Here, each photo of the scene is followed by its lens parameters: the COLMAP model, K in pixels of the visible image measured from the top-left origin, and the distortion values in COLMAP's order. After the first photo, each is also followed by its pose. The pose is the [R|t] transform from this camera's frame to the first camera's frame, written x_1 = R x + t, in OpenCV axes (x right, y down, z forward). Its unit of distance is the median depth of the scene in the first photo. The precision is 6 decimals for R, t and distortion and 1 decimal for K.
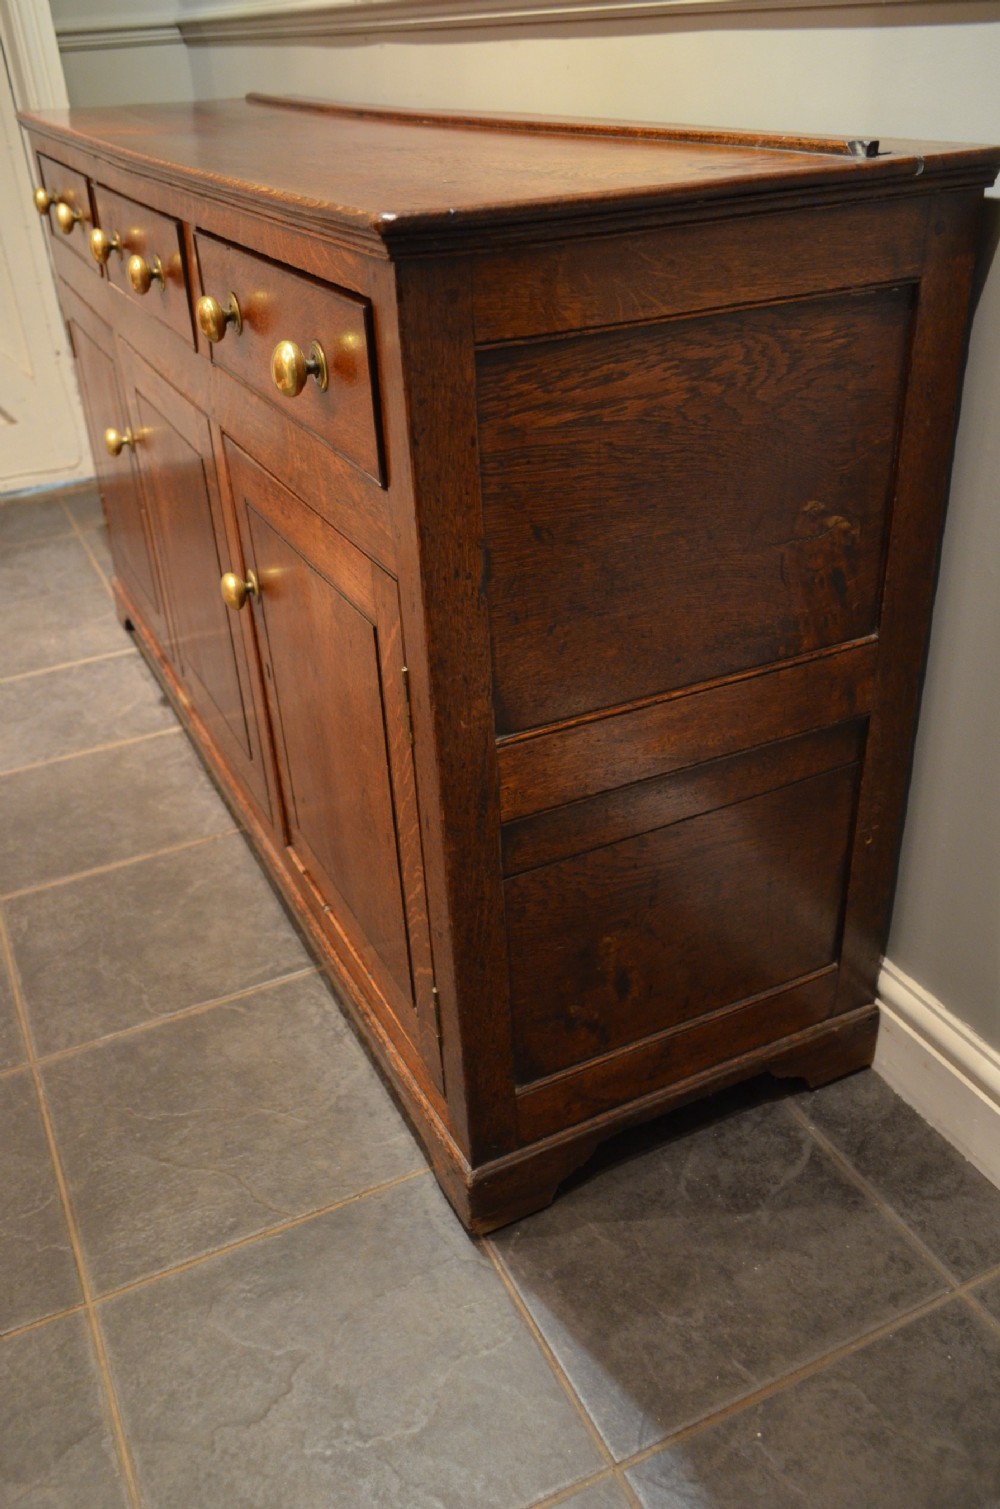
lens RADIAL K [[1254.6, 0, 513.1], [0, 1254.6, 779.1], [0, 0, 1]] dist [-0.020233, 0.014894]
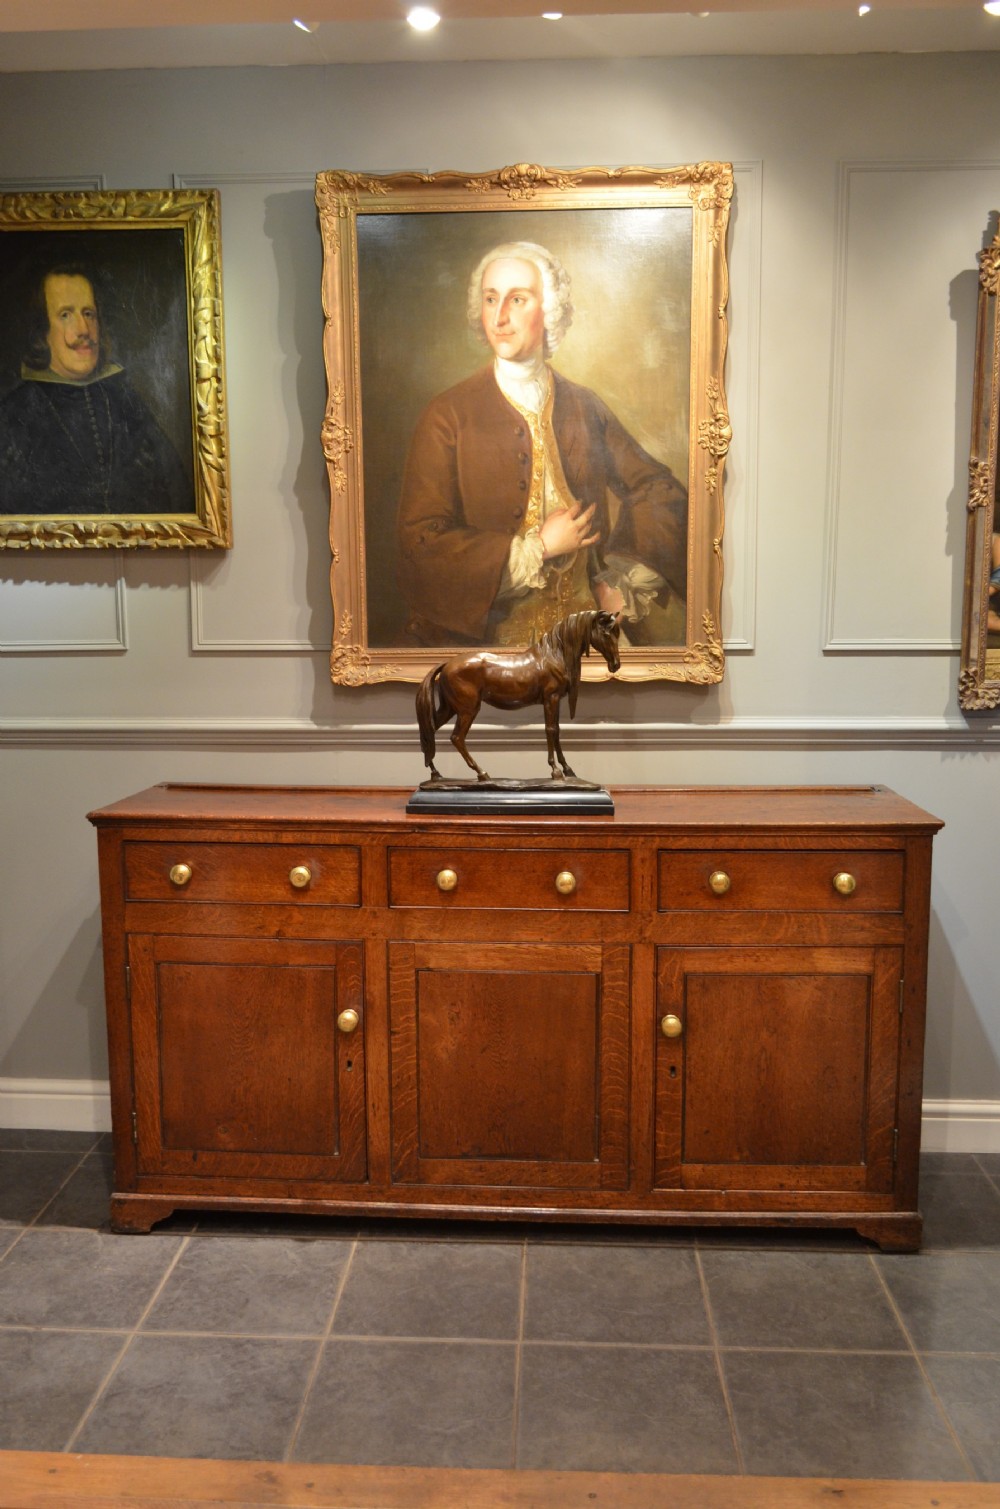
lens RADIAL K [[1260.6, 0, 486.6], [0, 1260.6, 777.1], [0, 0, 1]] dist [-0.014387, -0.002016]
pose [[0.484117, -0.084808, 0.870884, -1.522263], [0.439704, 0.884076, -0.158335, -0.235861], [-0.756500, 0.459584, 0.465286, 0.127369]]
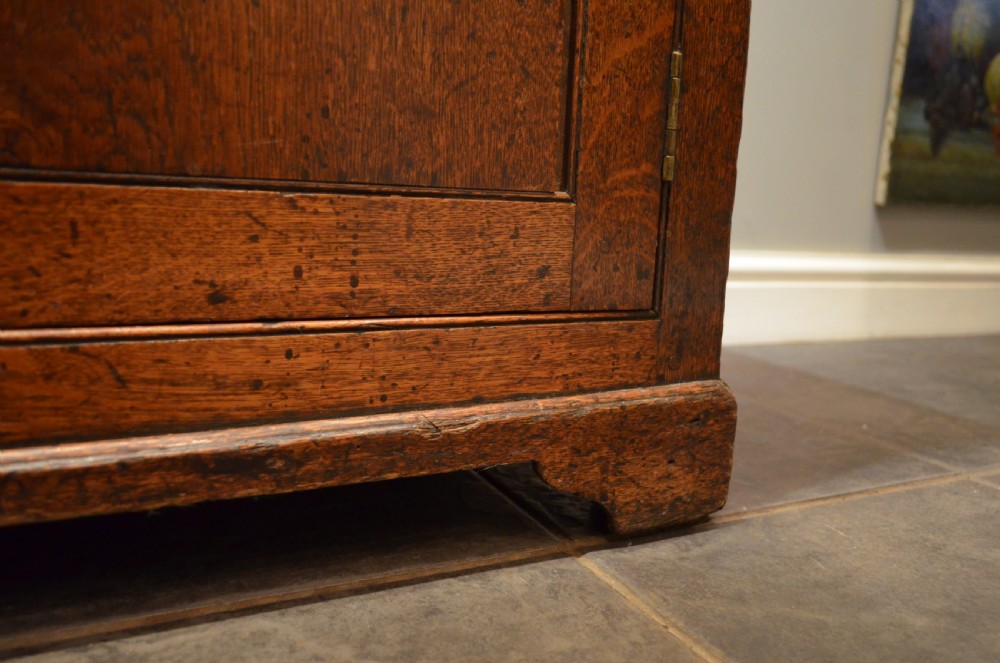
lens RADIAL K [[810.8, 0, 505.6], [0, 810.8, 336.4], [0, 0, 1]] dist [-0.016172, 0.012242]
pose [[-0.024884, -0.133798, 0.990696, -0.289597], [0.476916, 0.869373, 0.129392, 0.126305], [-0.878597, 0.475698, 0.042177, 0.715747]]
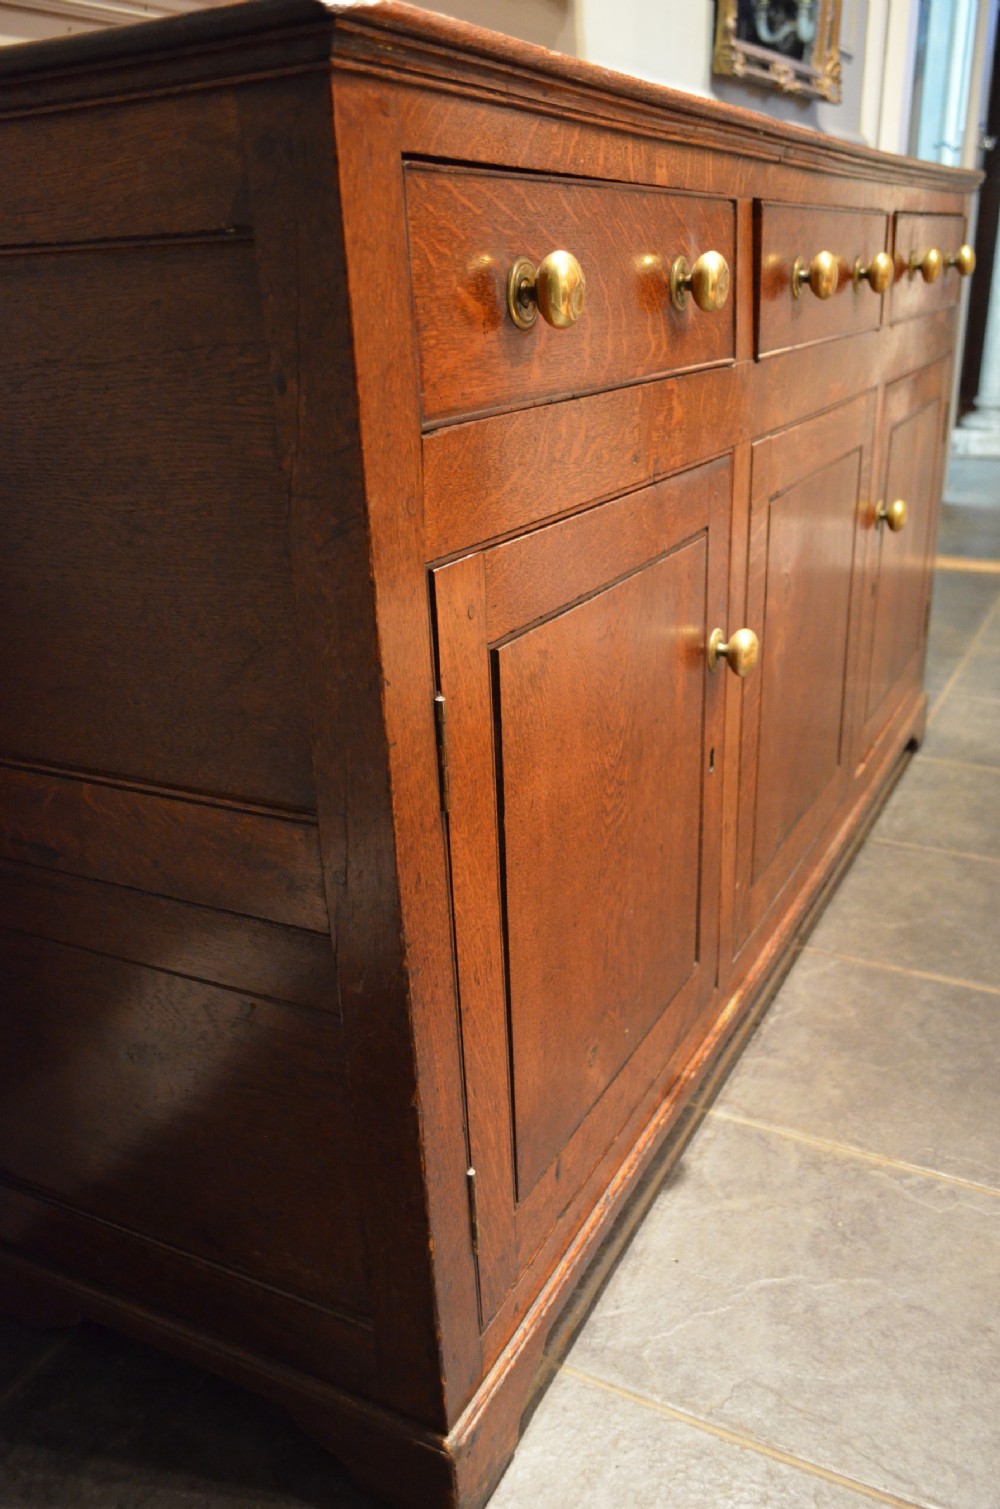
lens RADIAL K [[1254.6, 0, 491.6], [0, 1254.6, 765.9], [0, 0, 1]] dist [-0.020233, 0.014894]
pose [[-0.582486, -0.247819, 0.774142, -0.761327], [0.468906, 0.675499, 0.569060, -0.658813], [-0.663956, 0.694469, -0.277264, 1.359782]]
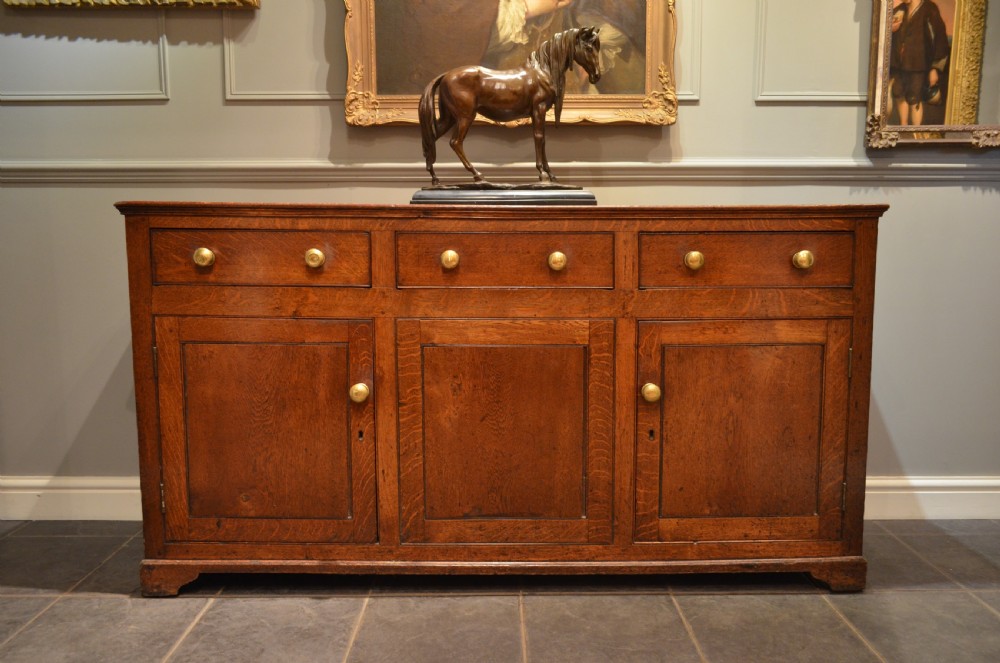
lens RADIAL K [[771.8, 0, 505.8], [0, 771.8, 338.1], [0, 0, 1]] dist [-0.016197, 0.008233]
pose [[0.422151, -0.065086, 0.904186, -1.151637], [0.456392, 0.877053, -0.149949, -0.115272], [-0.783259, 0.475964, 0.399953, 0.491531]]
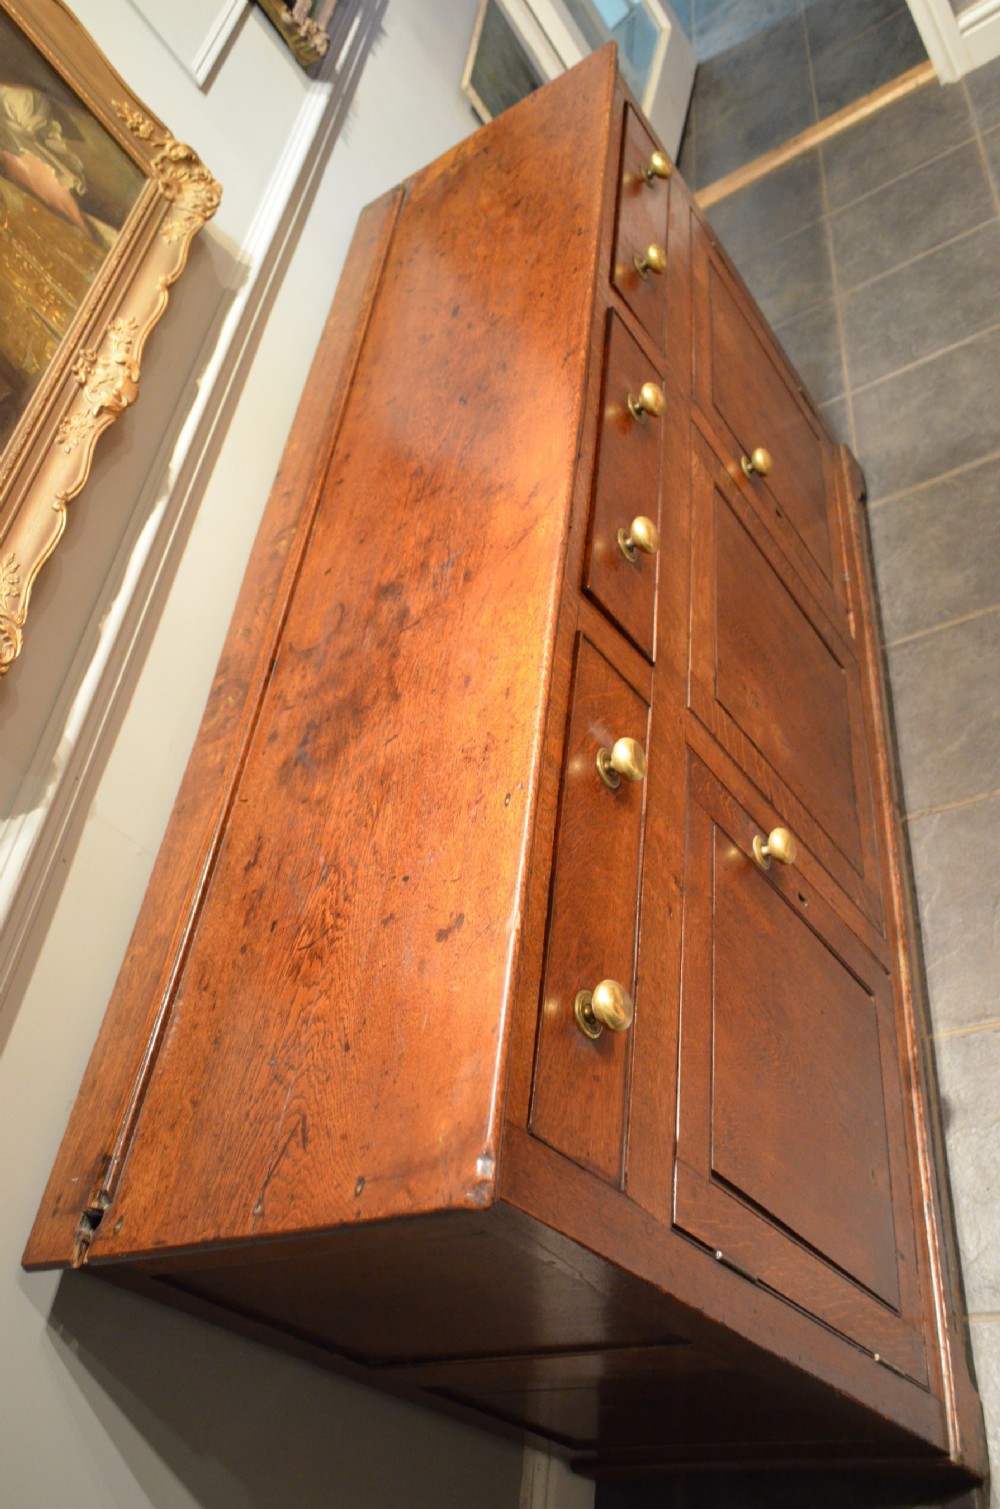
lens RADIAL K [[1254.6, 0, 497.2], [0, 1254.6, 768.9], [0, 0, 1]] dist [-0.020233, 0.014894]
pose [[-0.658560, -0.060610, 0.750083, -0.801969], [0.749380, 0.038246, 0.661034, -0.930740], [-0.068753, 0.997429, 0.020233, 1.016018]]
